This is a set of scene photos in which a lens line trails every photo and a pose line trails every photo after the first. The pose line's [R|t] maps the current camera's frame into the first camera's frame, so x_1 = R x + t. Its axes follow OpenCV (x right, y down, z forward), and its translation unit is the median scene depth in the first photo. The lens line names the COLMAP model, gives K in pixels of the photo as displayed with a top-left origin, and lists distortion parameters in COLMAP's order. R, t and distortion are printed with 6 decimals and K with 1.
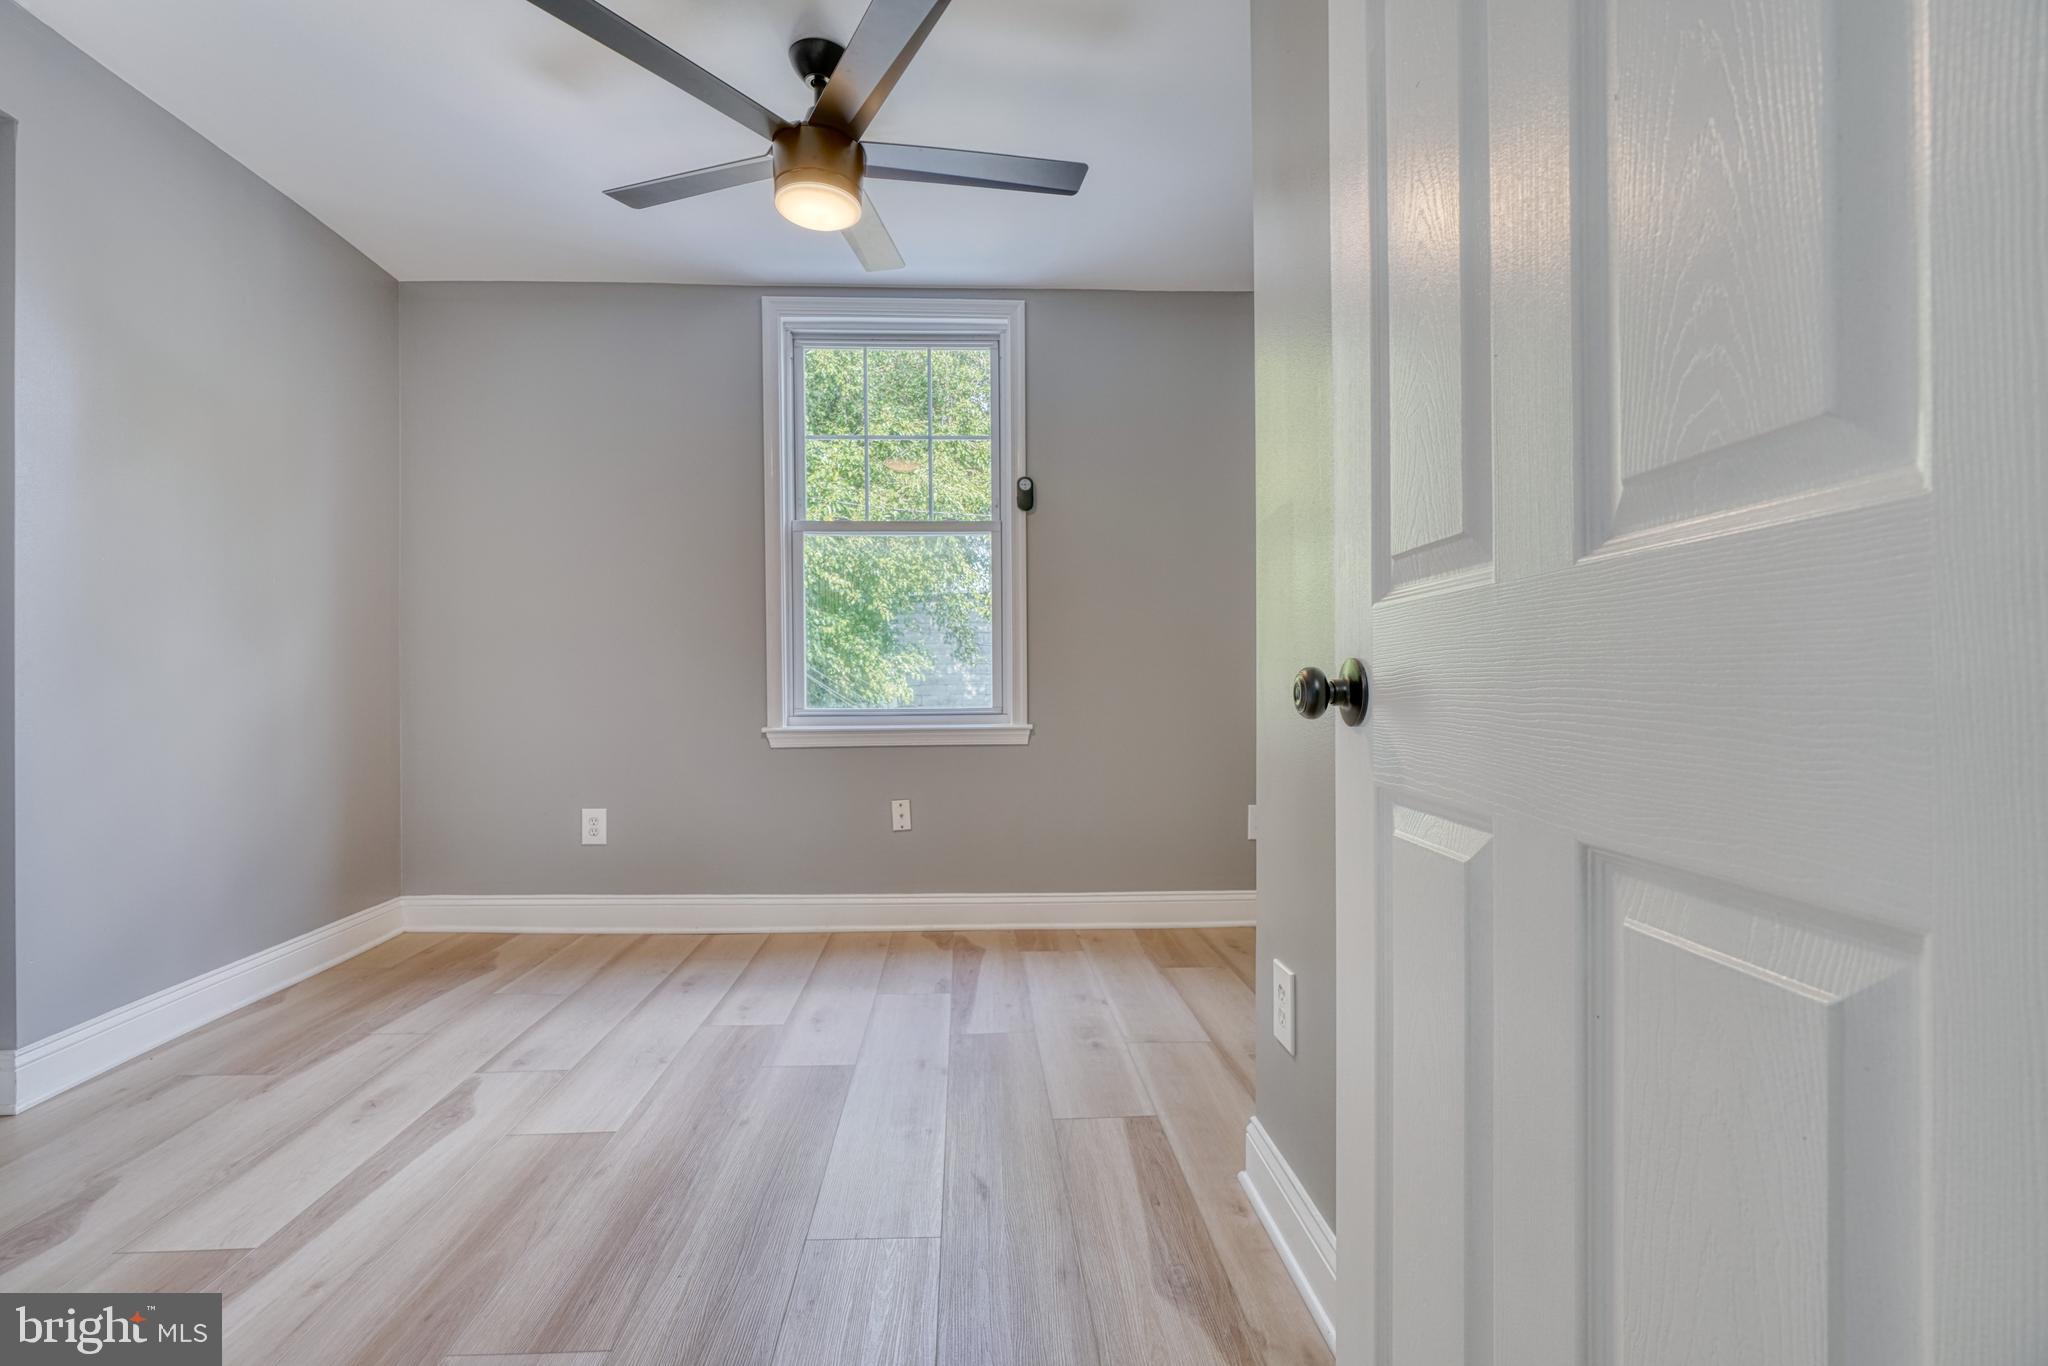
lens RADIAL K [[890.1, 0, 997.3], [0, 890.1, 684.9], [0, 0, 1]] dist [-0.000468, 0.000346]
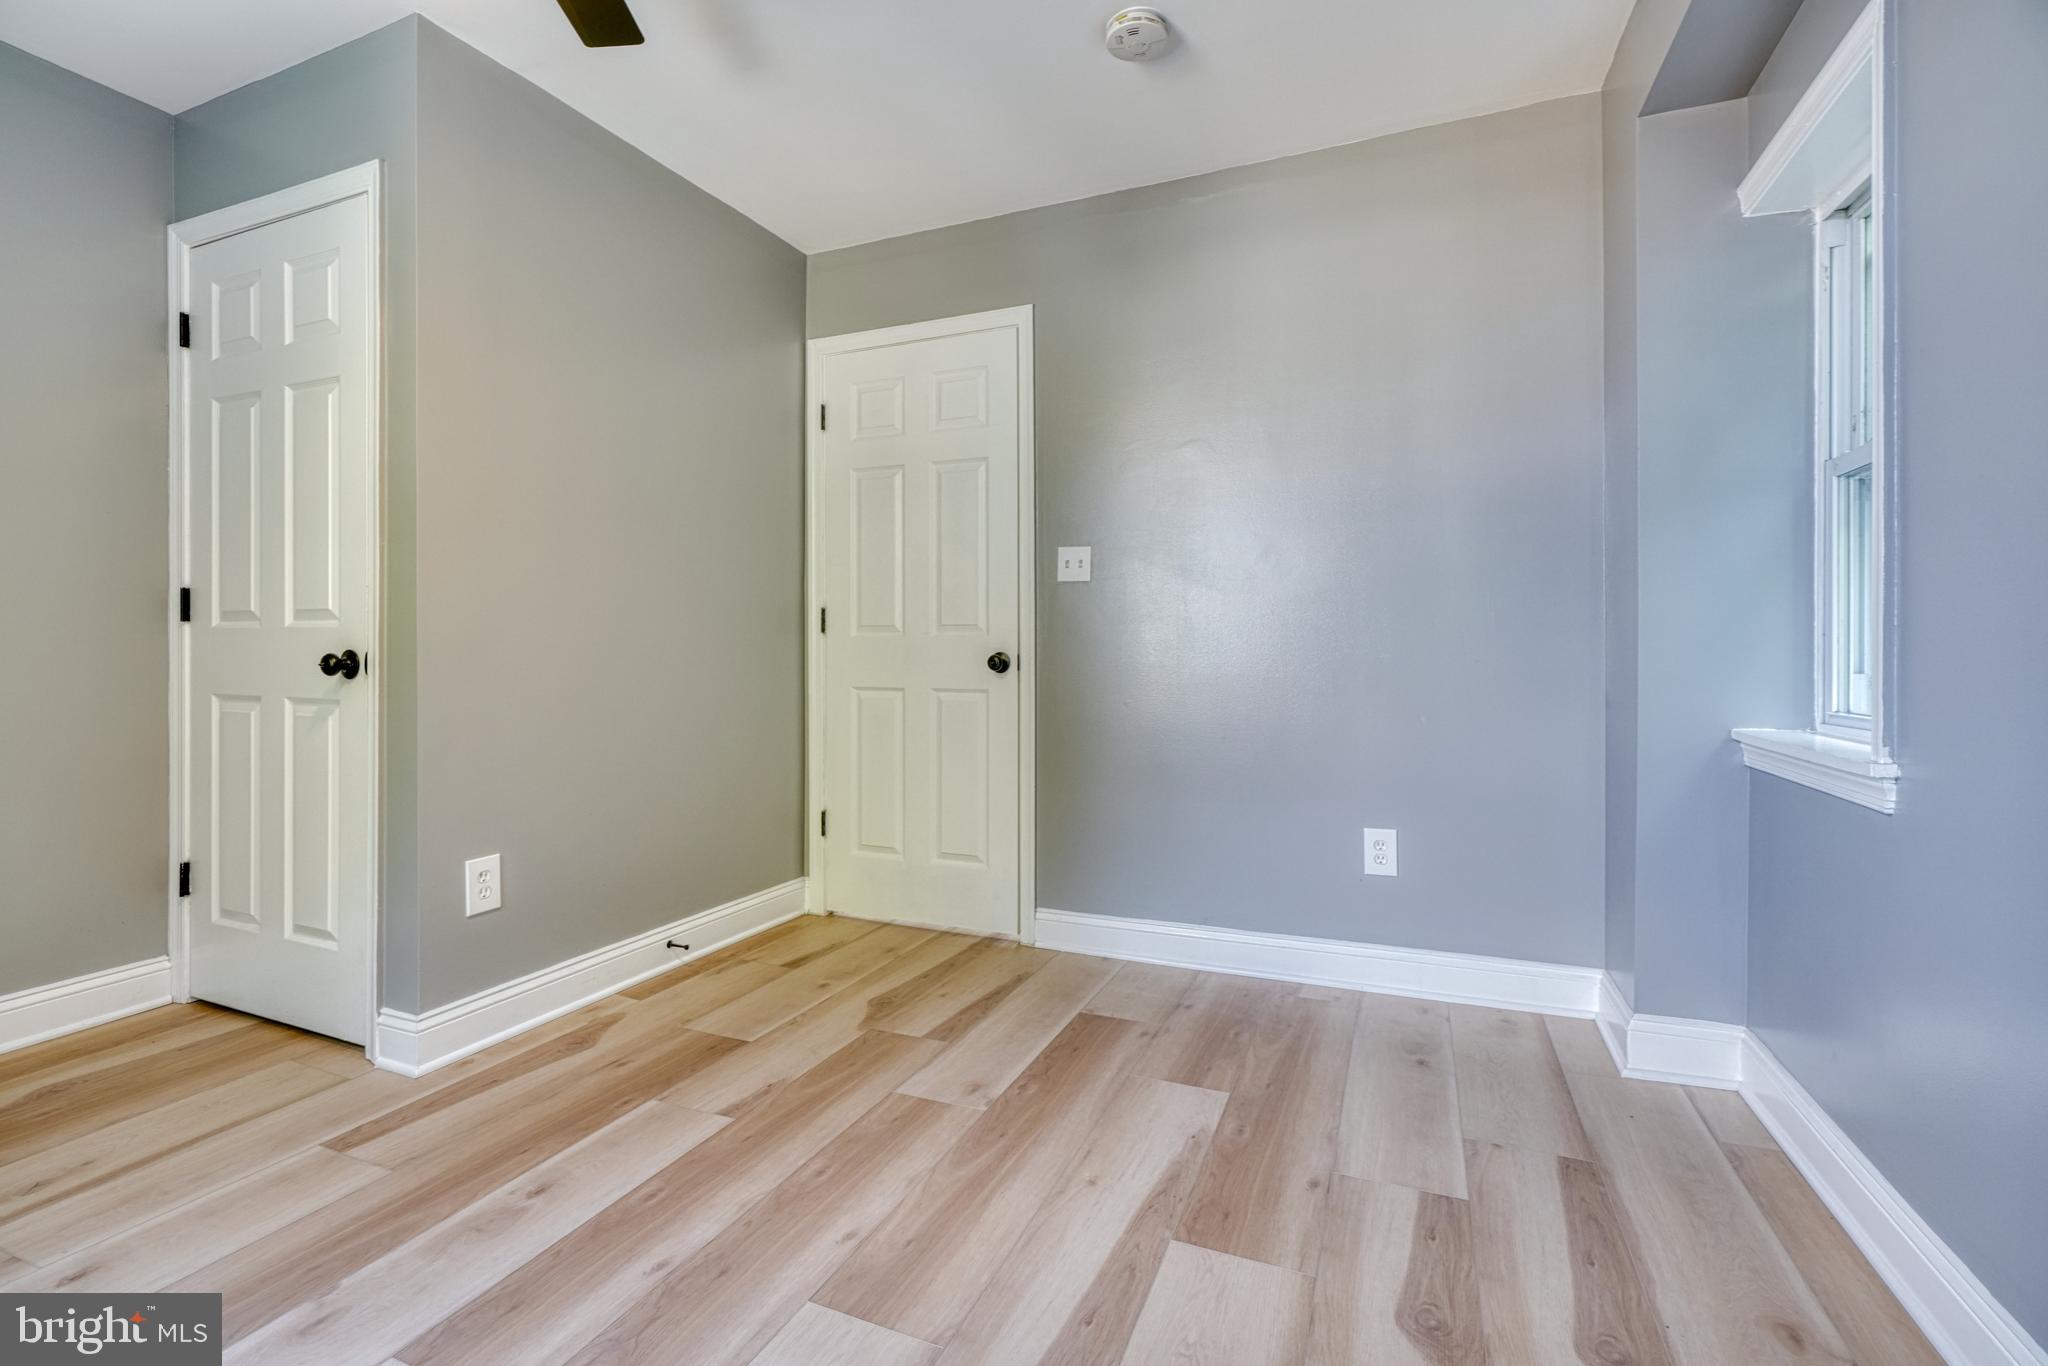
lens RADIAL K [[941.8, 0, 1004.2], [0, 941.8, 645.8], [0, 0, 1]] dist [-0.000568, 0.000709]
pose [[-0.890852, 0.007672, 0.454229, -1.002772], [0.005399, 0.999966, -0.006301, -0.013229], [-0.454262, -0.003161, -0.890863, 1.757209]]
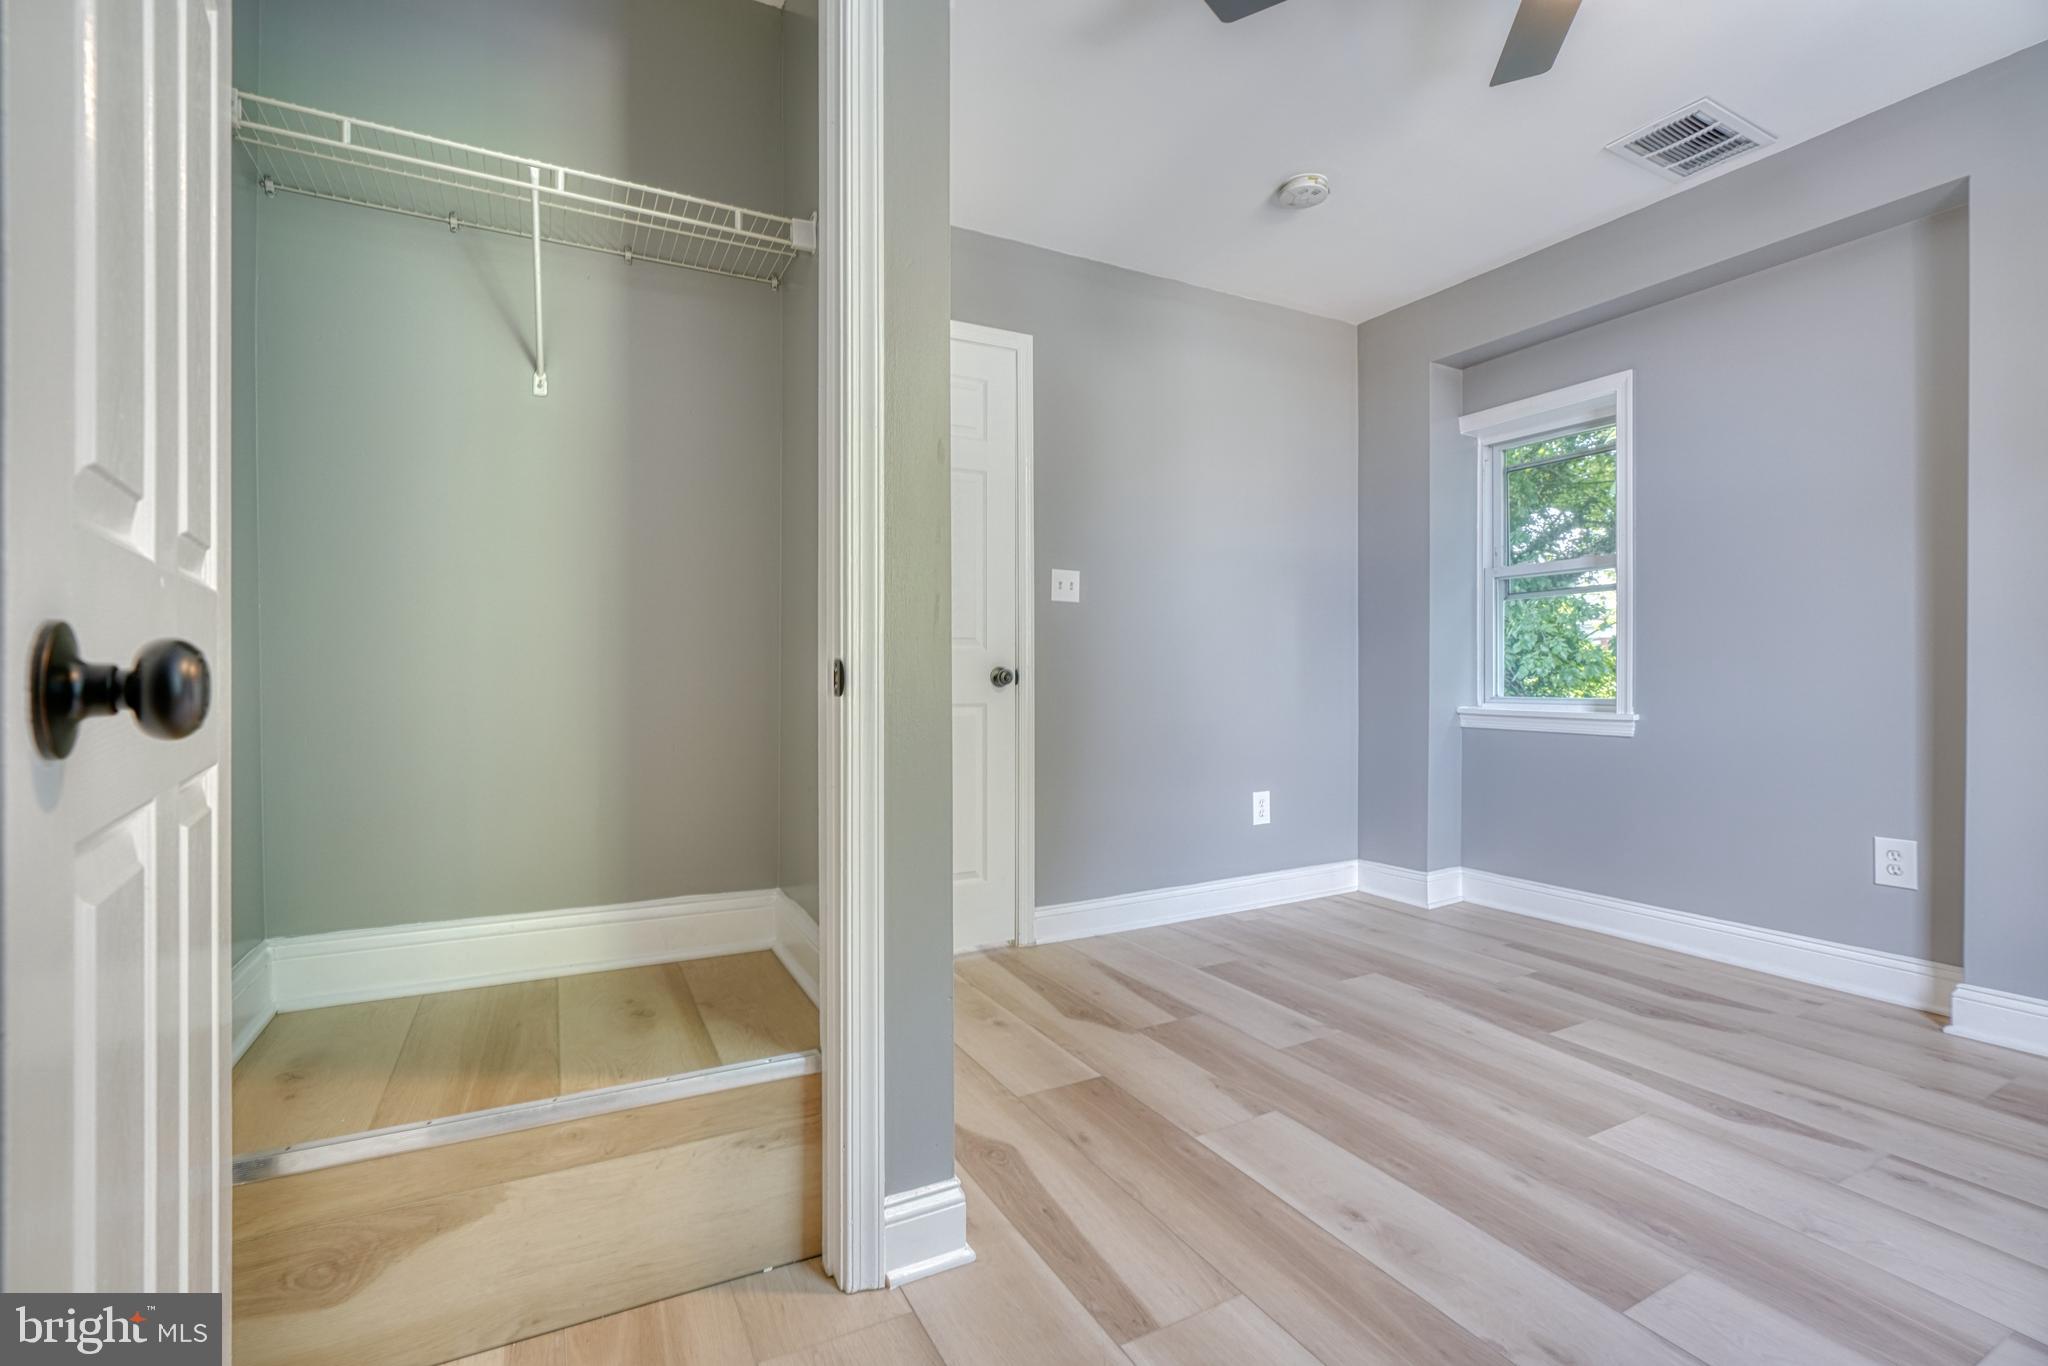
lens RADIAL K [[925.6, 0, 1016.0], [0, 925.6, 675.4], [0, 0, 1]] dist [-0.007910, 0.004453]
pose [[-0.901829, 0.006181, -0.432049, 0.604705], [0.005274, 0.999981, 0.003298, -0.000563], [0.432061, 0.000695, -0.901844, 1.791471]]
